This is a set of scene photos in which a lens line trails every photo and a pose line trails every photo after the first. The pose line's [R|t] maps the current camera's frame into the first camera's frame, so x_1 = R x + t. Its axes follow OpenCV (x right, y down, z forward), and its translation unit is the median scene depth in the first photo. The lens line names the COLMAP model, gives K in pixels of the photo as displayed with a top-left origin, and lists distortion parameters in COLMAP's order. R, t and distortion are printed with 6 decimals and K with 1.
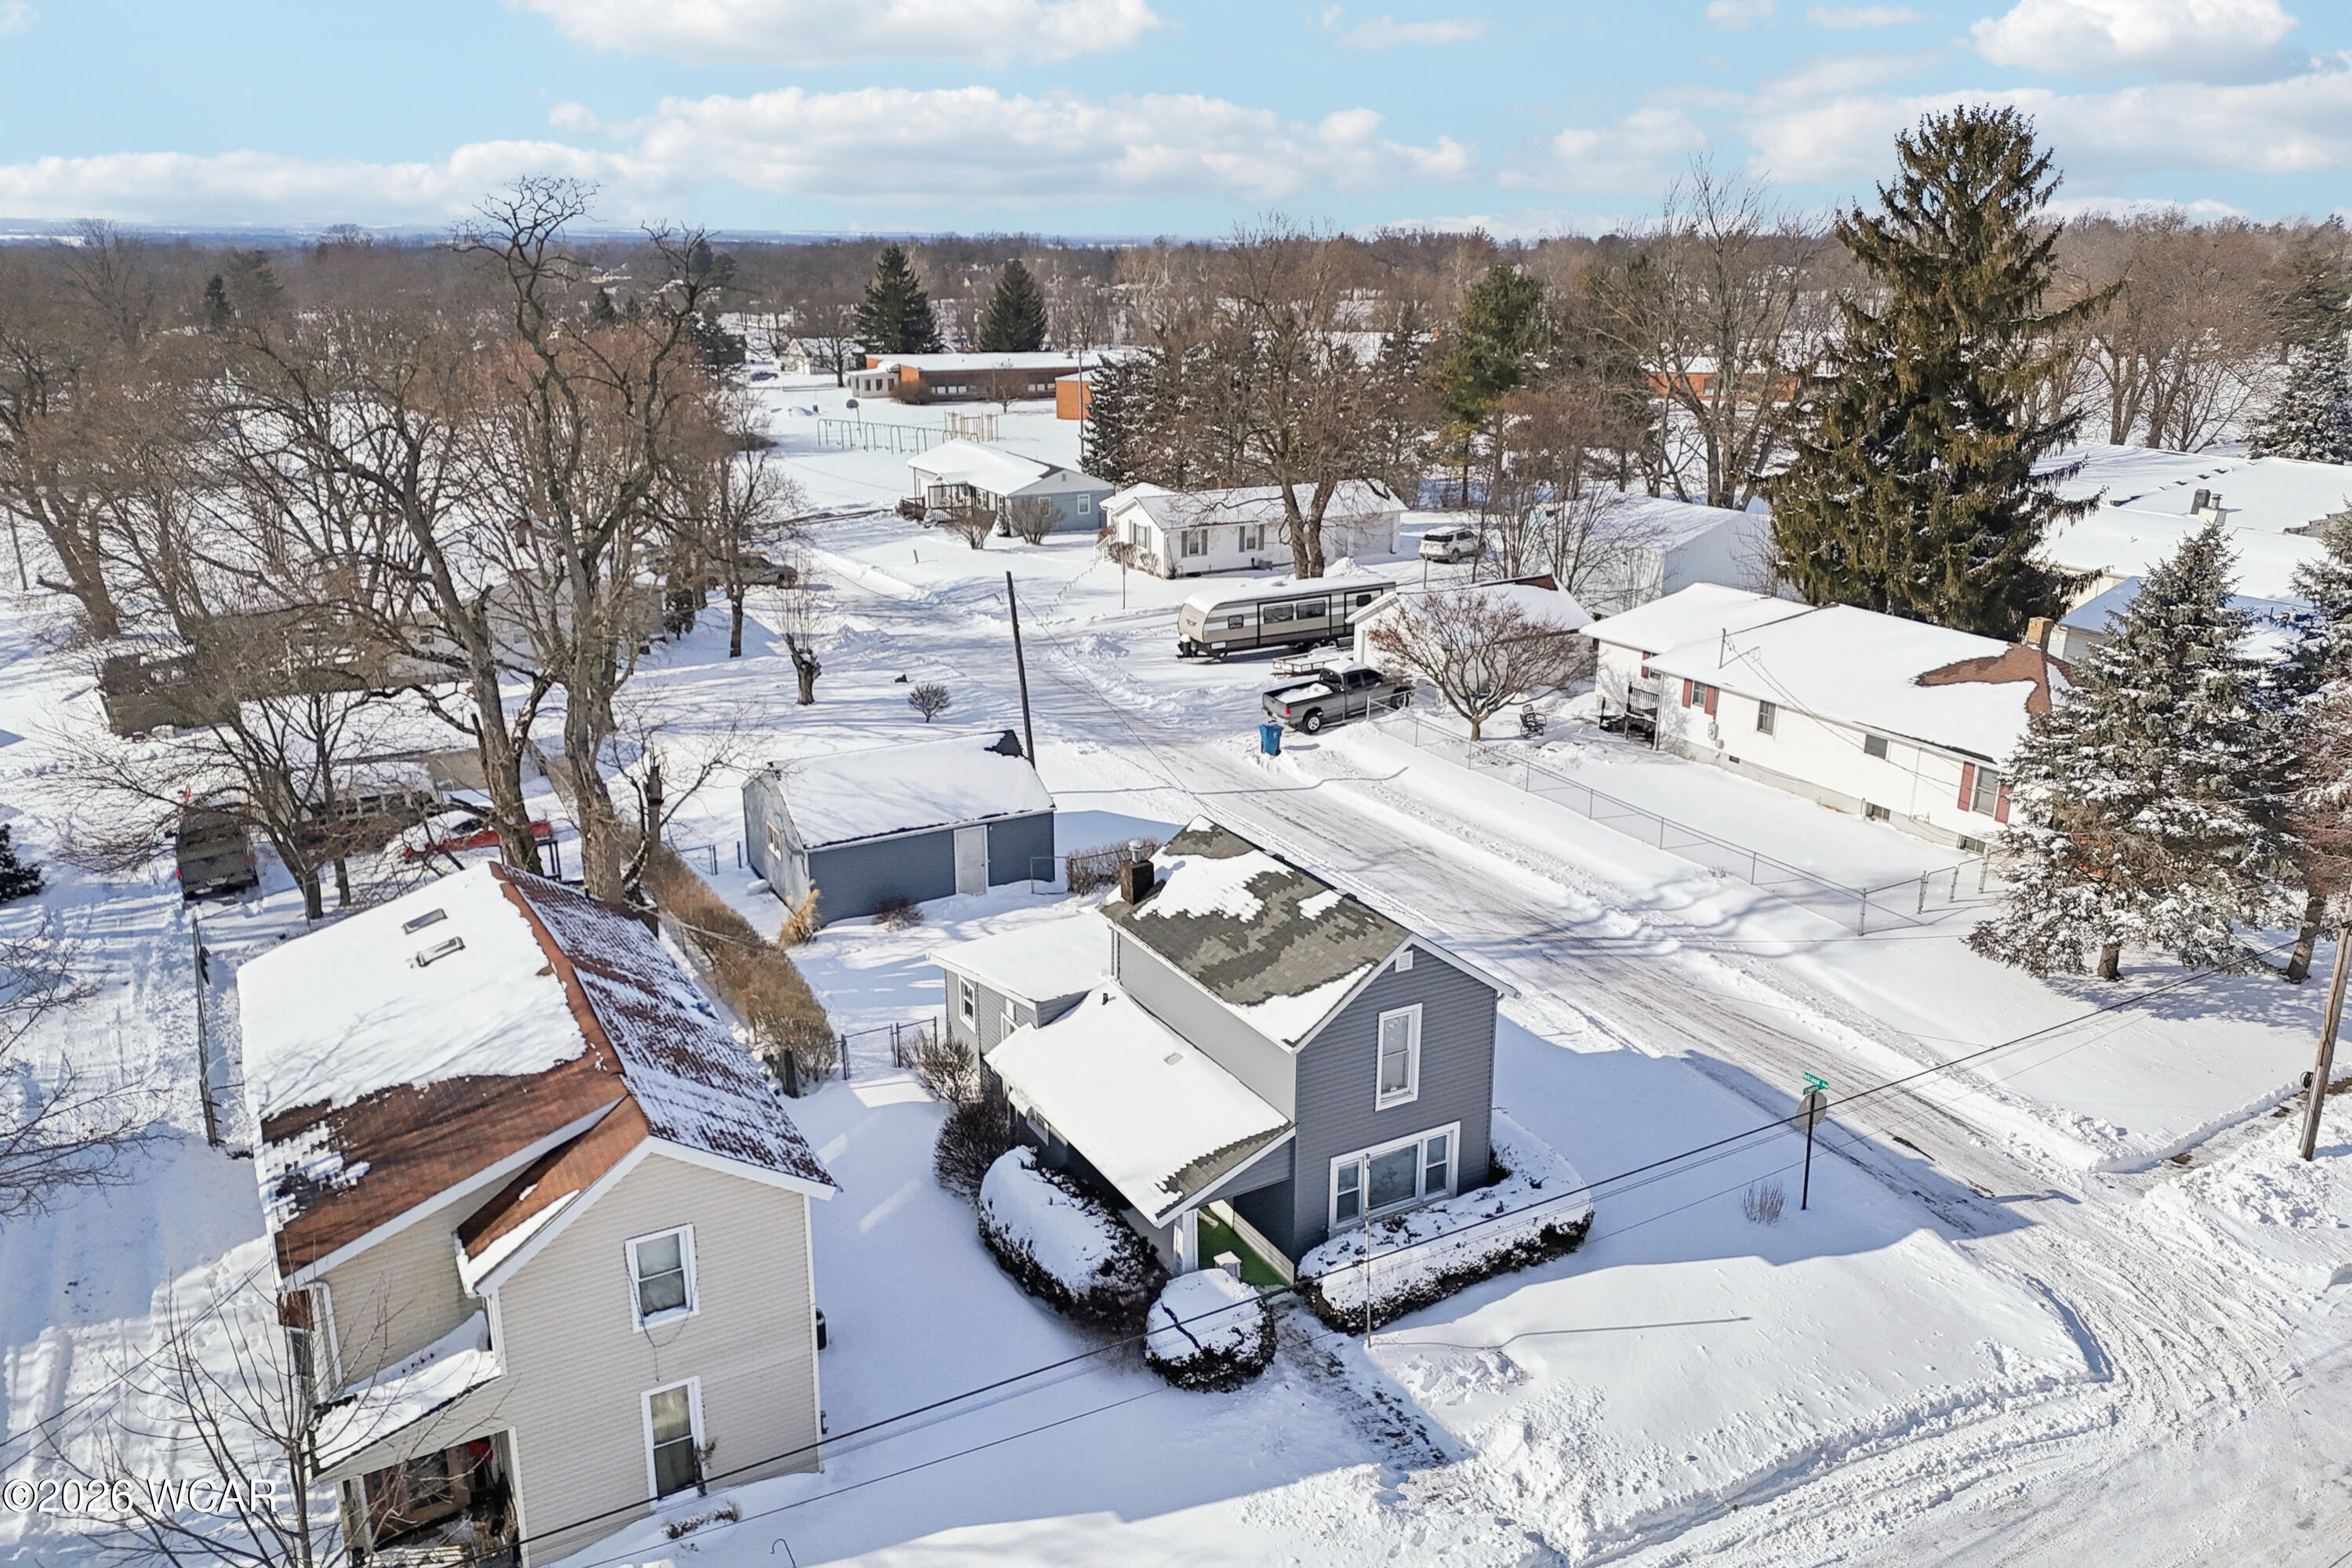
lens RADIAL K [[1750.5, 0, 1190.1], [0, 1750.5, 782.1], [0, 0, 1]] dist [0.054590, -0.005425]
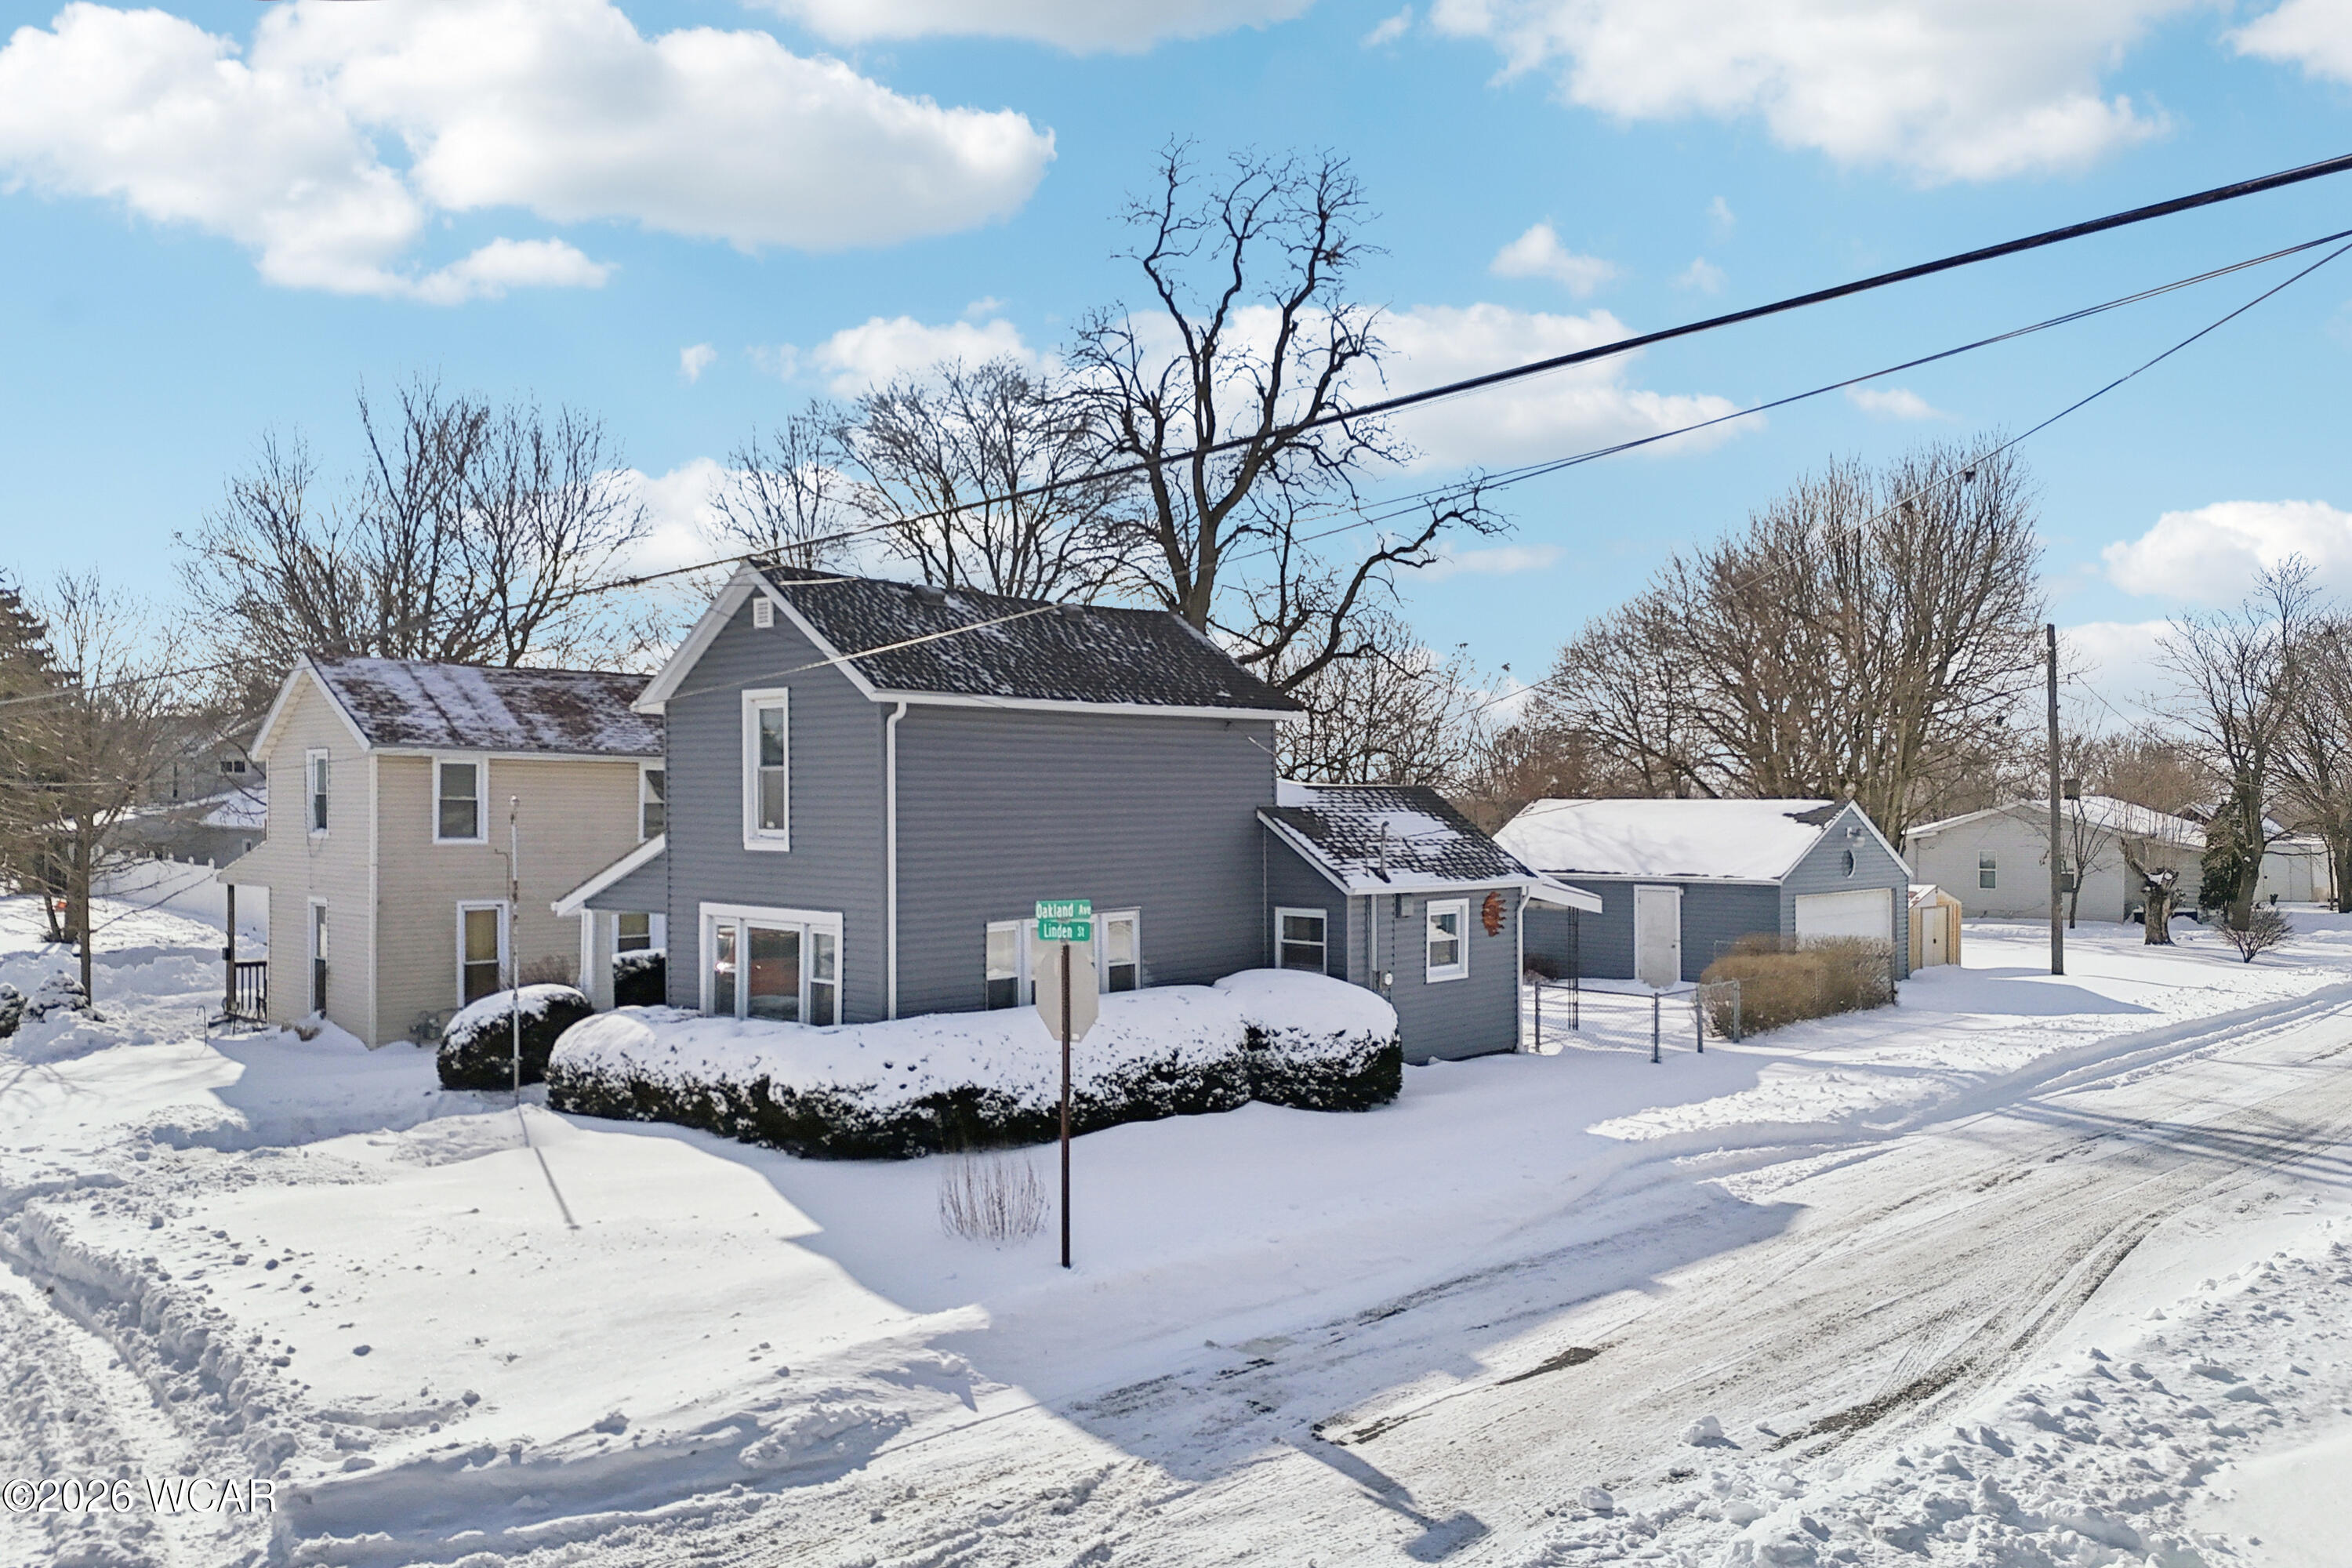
lens RADIAL K [[1739.6, 0, 1176.0], [0, 1739.6, 784.0], [0, 0, 1]] dist [0.043884, -0.004914]
pose [[0.297628, -0.015611, -0.954554, 0.544855], [-0.285035, 0.952809, -0.104456, 0.126834], [0.911138, 0.303170, 0.279133, 0.649921]]
